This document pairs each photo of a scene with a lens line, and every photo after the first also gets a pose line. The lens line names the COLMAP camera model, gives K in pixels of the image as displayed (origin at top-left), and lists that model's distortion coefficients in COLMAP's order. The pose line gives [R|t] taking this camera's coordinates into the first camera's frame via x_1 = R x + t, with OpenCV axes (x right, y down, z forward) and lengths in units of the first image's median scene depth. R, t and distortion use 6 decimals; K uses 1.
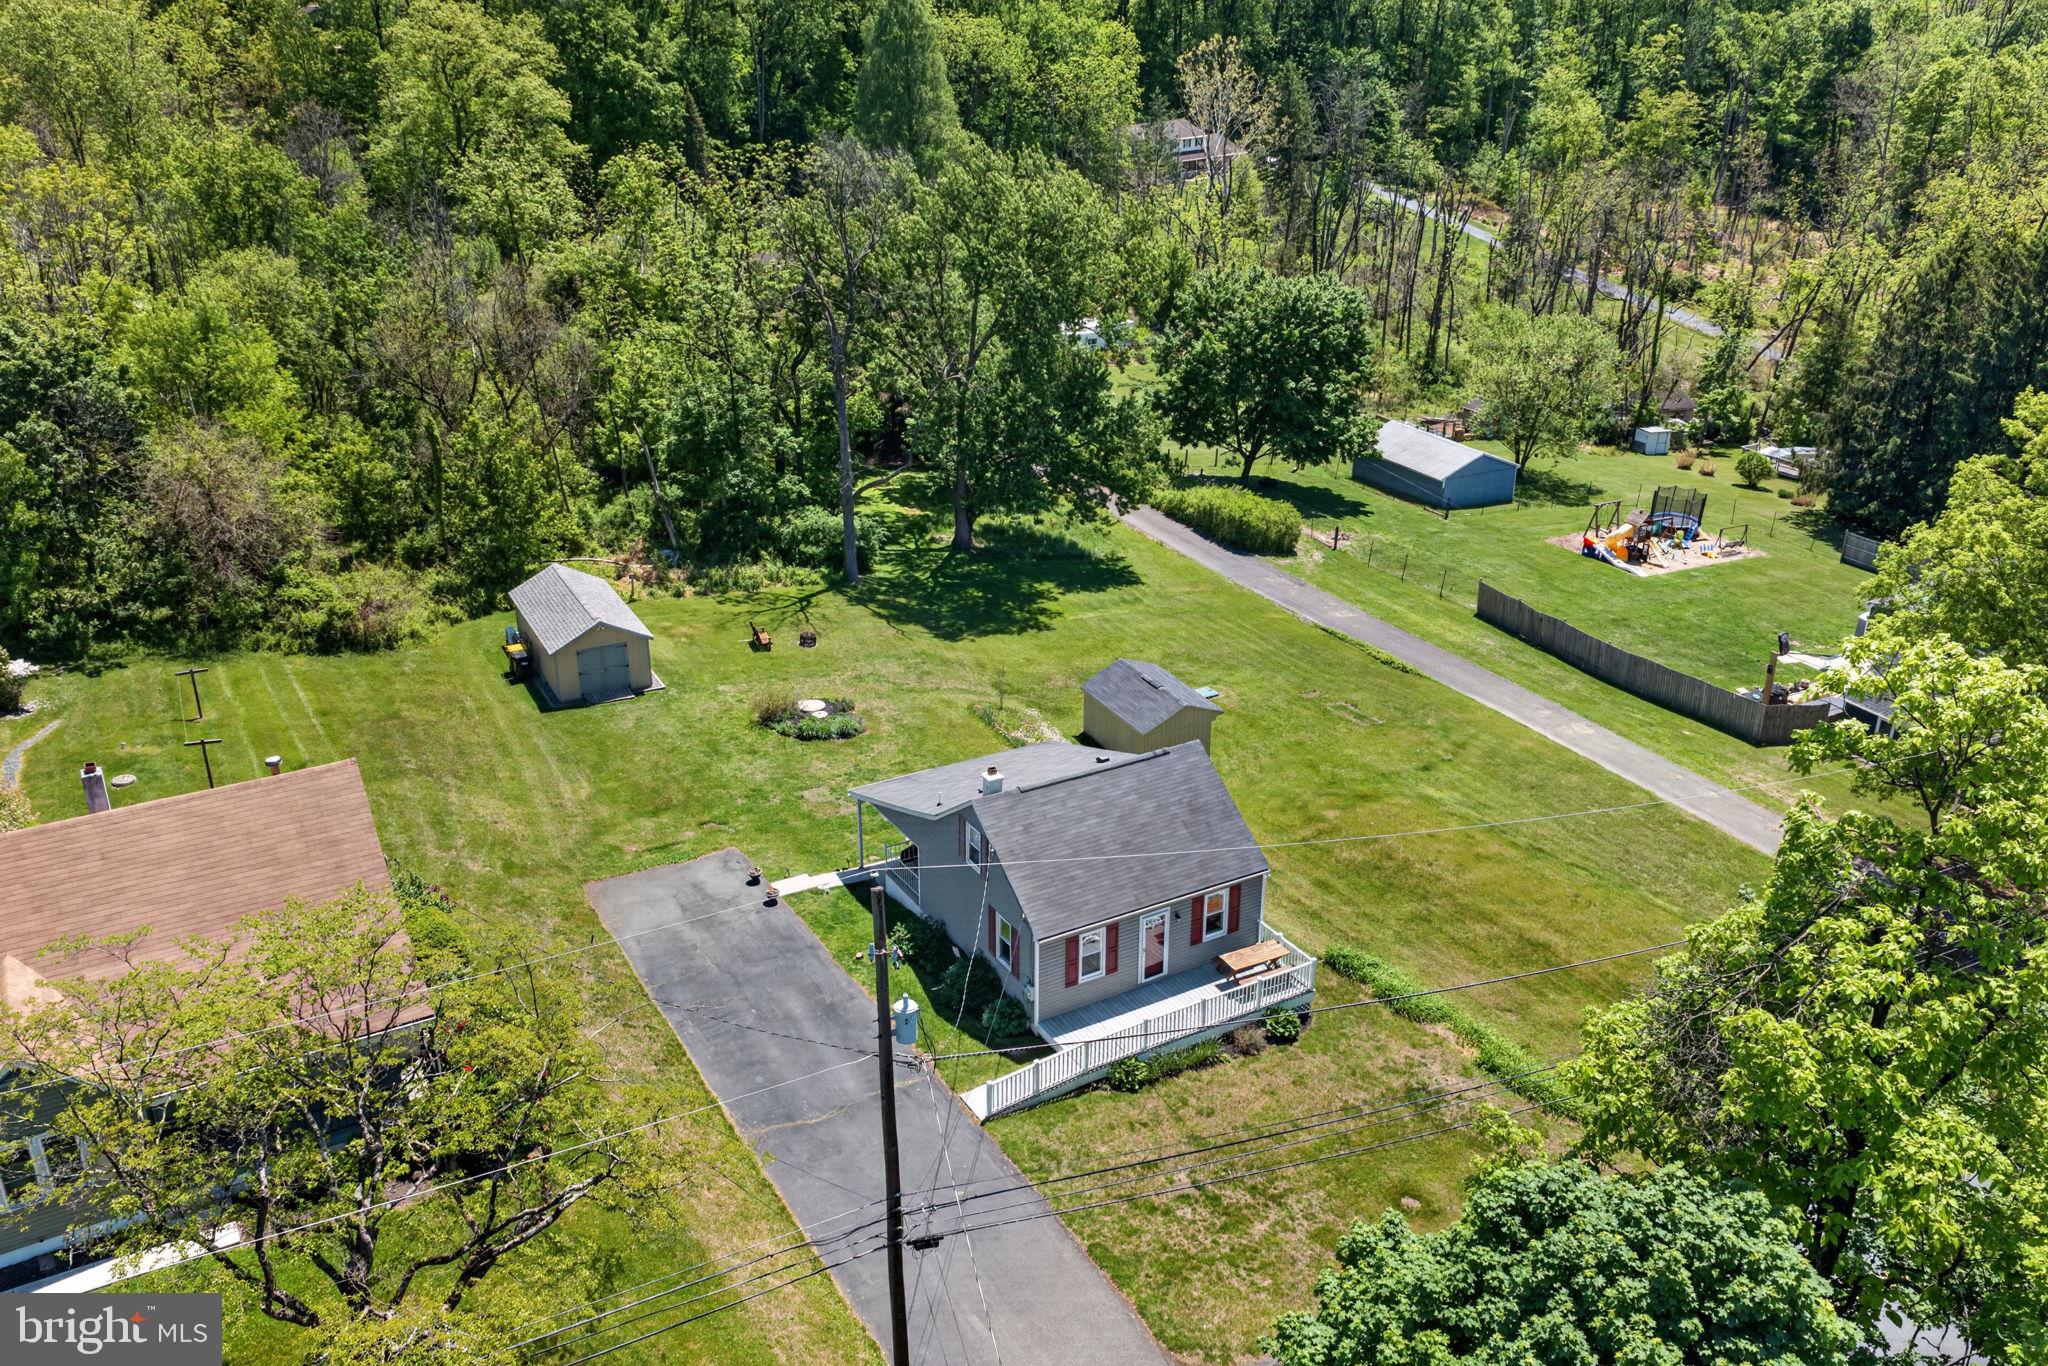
lens RADIAL K [[1694.9, 0, 1022.3], [0, 1694.9, 688.6], [0, 0, 1]] dist [0.009936, 0.019203]
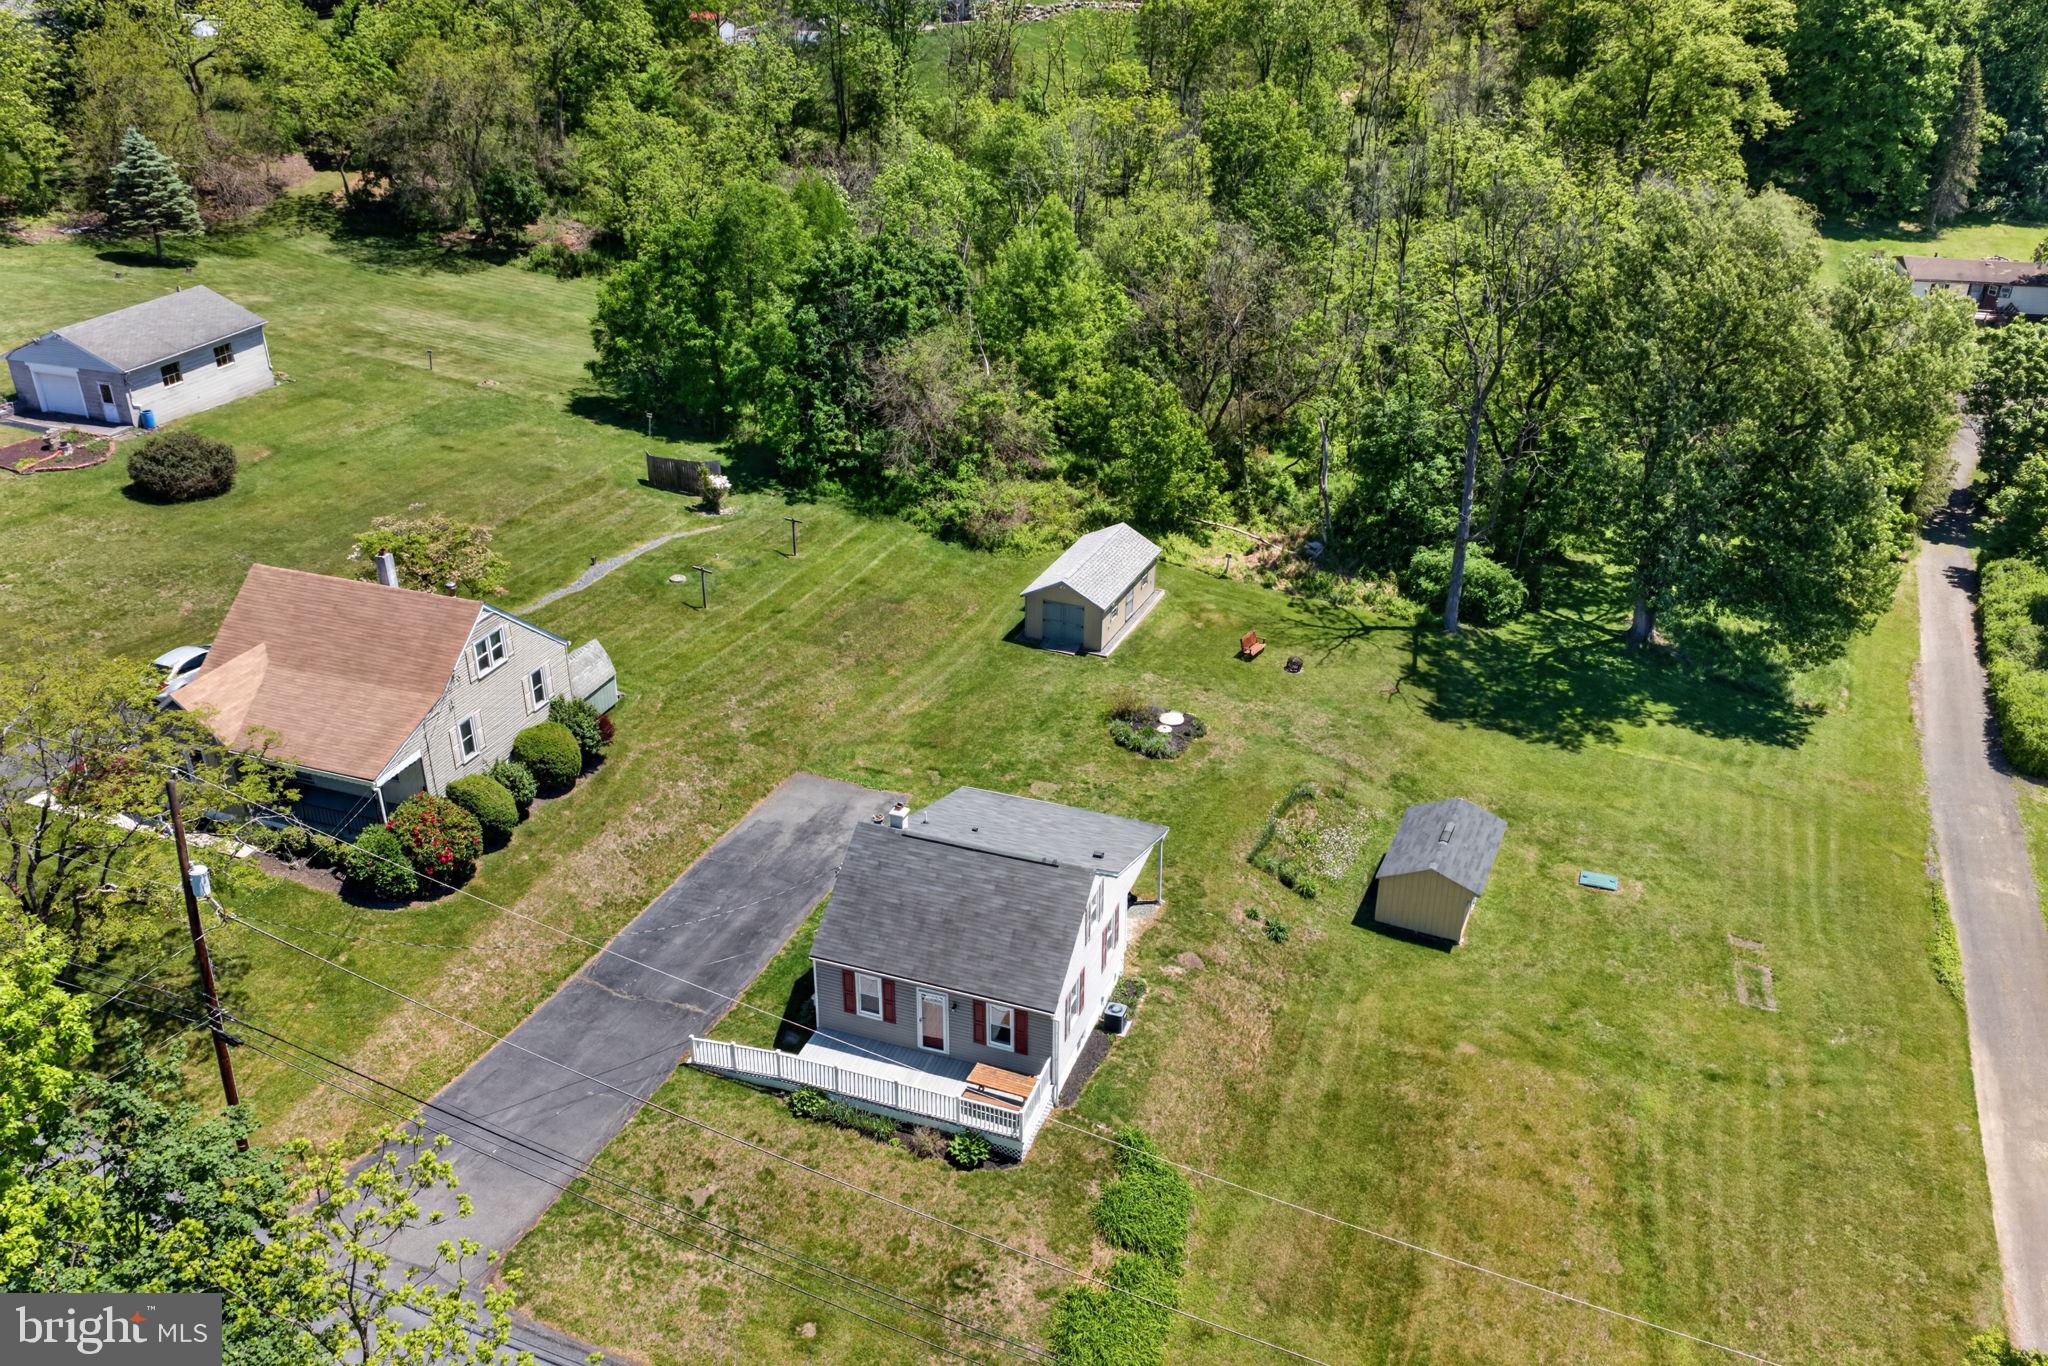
lens RADIAL K [[1694.9, 0, 1022.3], [0, 1694.9, 688.6], [0, 0, 1]] dist [0.009936, 0.019203]
pose [[0.631921, 0.351512, -0.690736, 0.763411], [-0.306675, 0.931901, 0.193678, -0.259973], [0.711777, 0.089442, 0.696687, 0.287640]]
